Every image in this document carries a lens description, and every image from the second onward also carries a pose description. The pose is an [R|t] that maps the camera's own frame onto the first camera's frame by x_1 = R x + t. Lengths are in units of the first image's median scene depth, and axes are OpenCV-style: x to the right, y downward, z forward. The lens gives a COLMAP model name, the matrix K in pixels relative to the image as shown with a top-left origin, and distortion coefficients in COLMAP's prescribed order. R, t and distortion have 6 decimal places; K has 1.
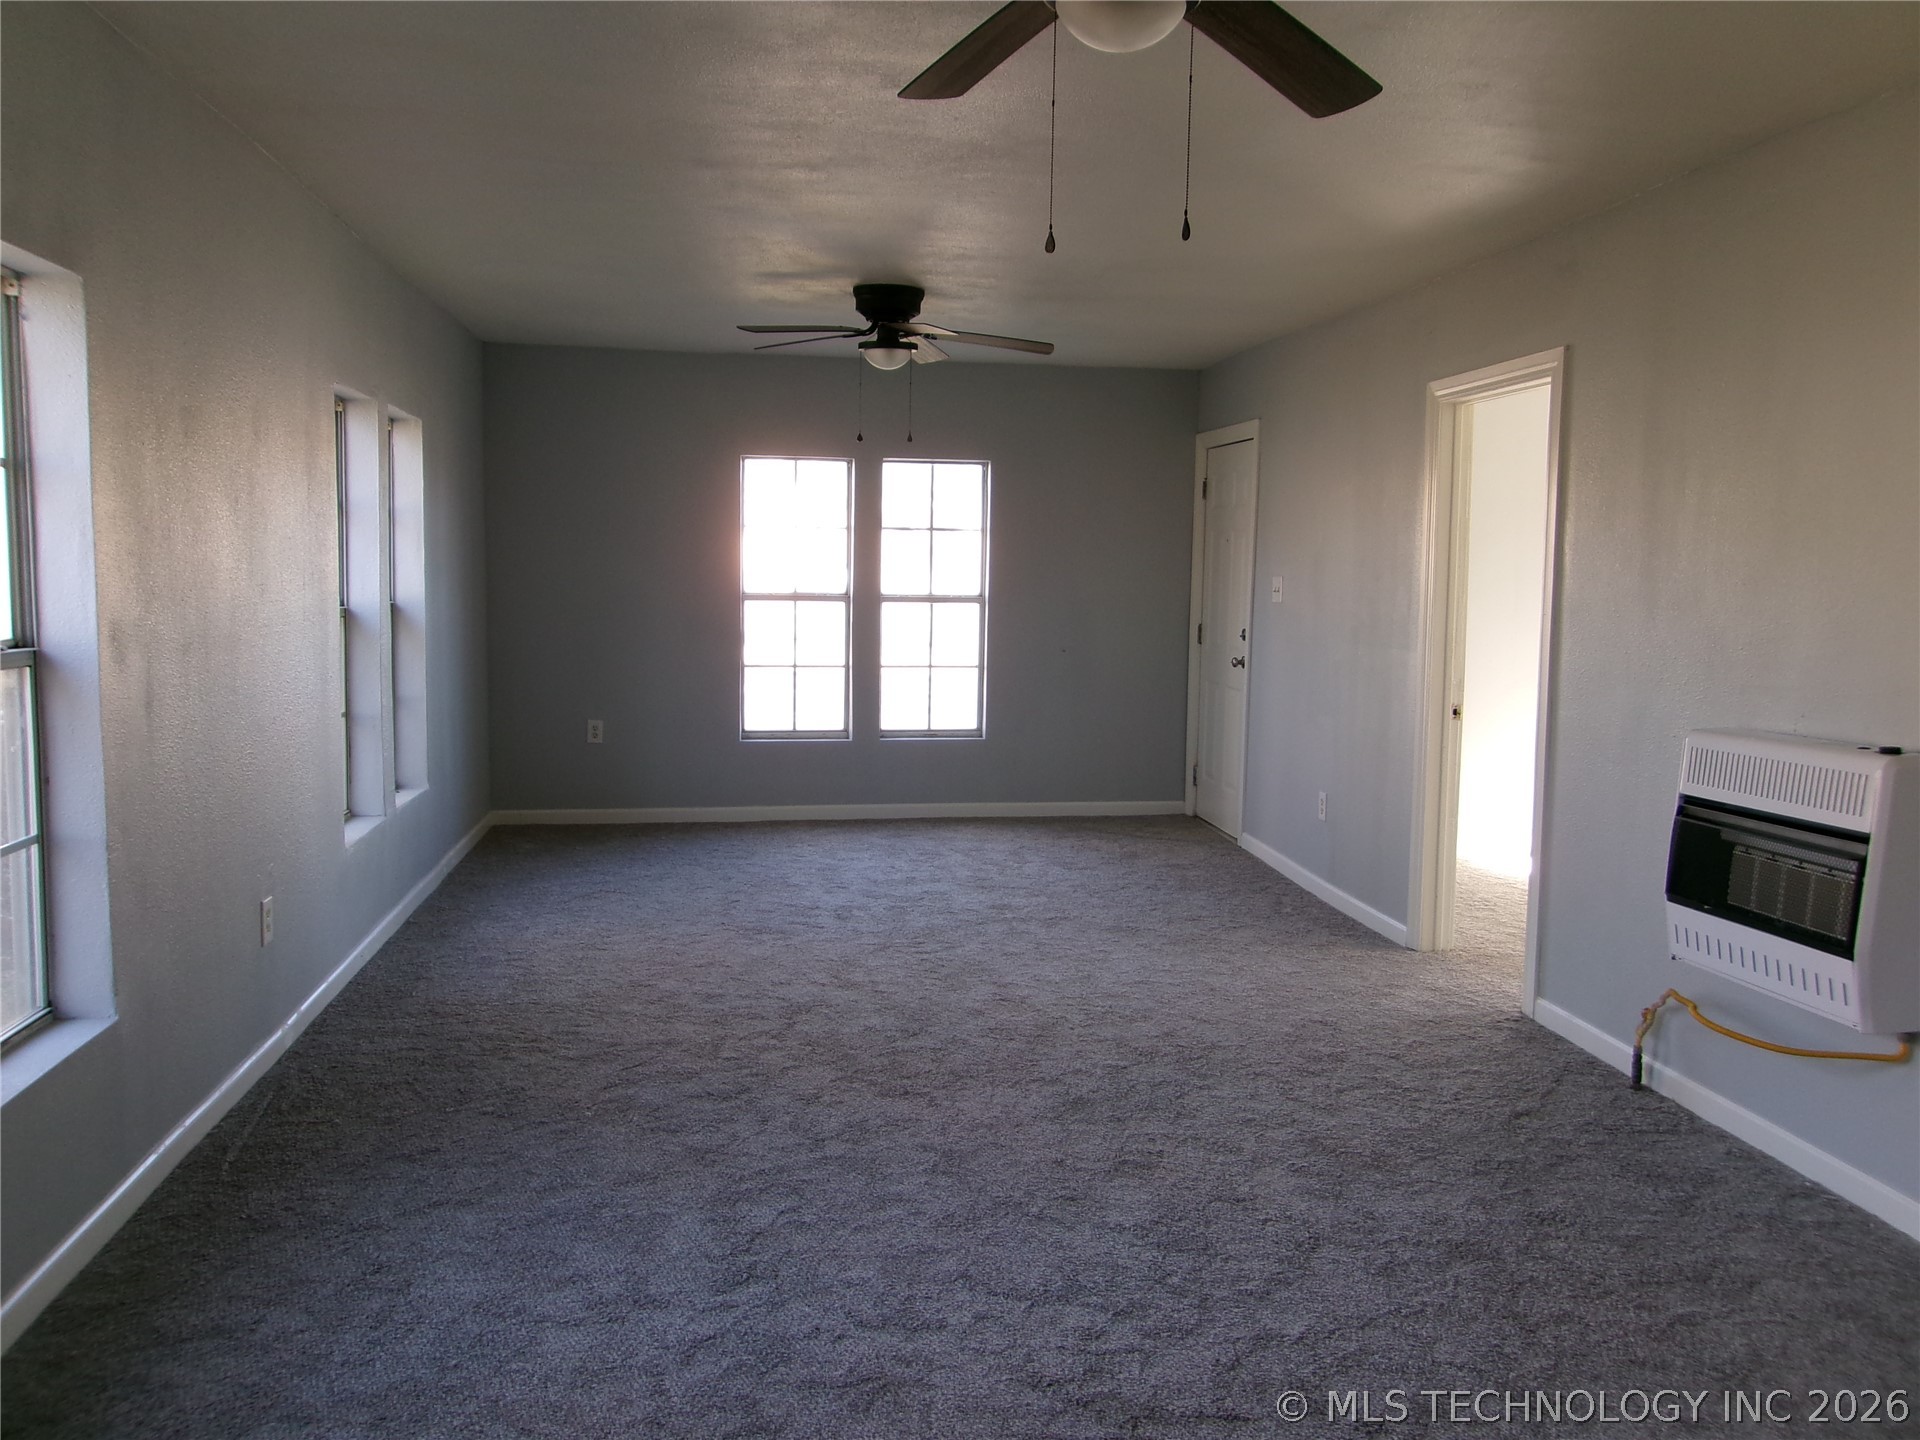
lens RADIAL K [[1504.4, 0, 967.1], [0, 1504.4, 714.0], [0, 0, 1]] dist [-0.018697, 0.045332]
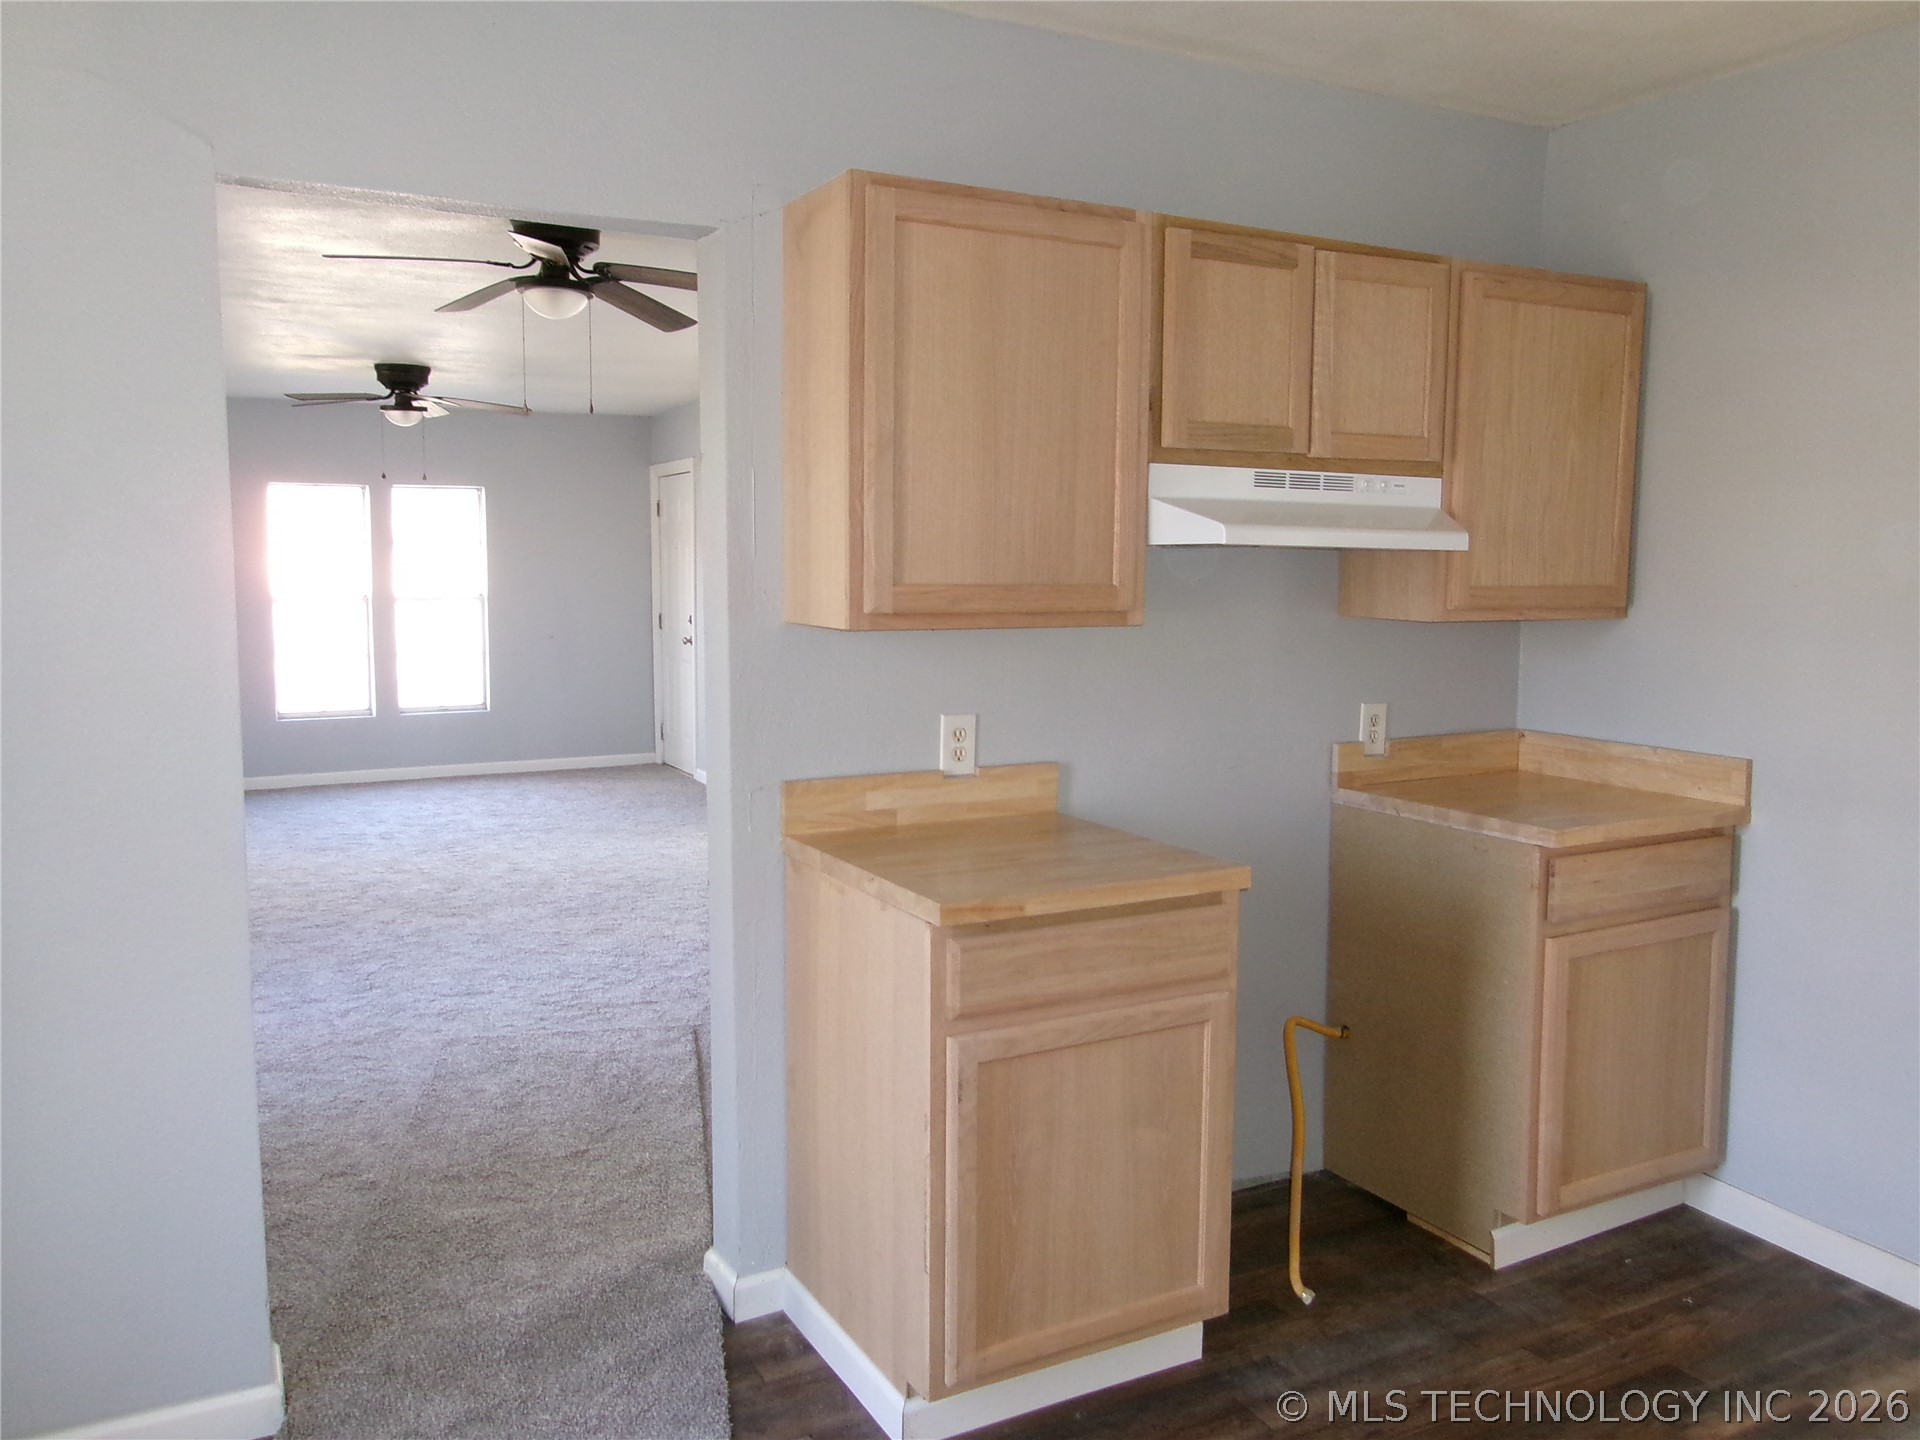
lens RADIAL K [[1504.4, 0, 941.7], [0, 1504.4, 705.7], [0, 0, 1]] dist [-0.018697, 0.045332]
pose [[0.950882, -0.045221, 0.306233, -0.018486], [0.047383, 0.998877, 0.000376, 0.042544], [-0.305906, 0.014153, 0.951957, -0.420587]]
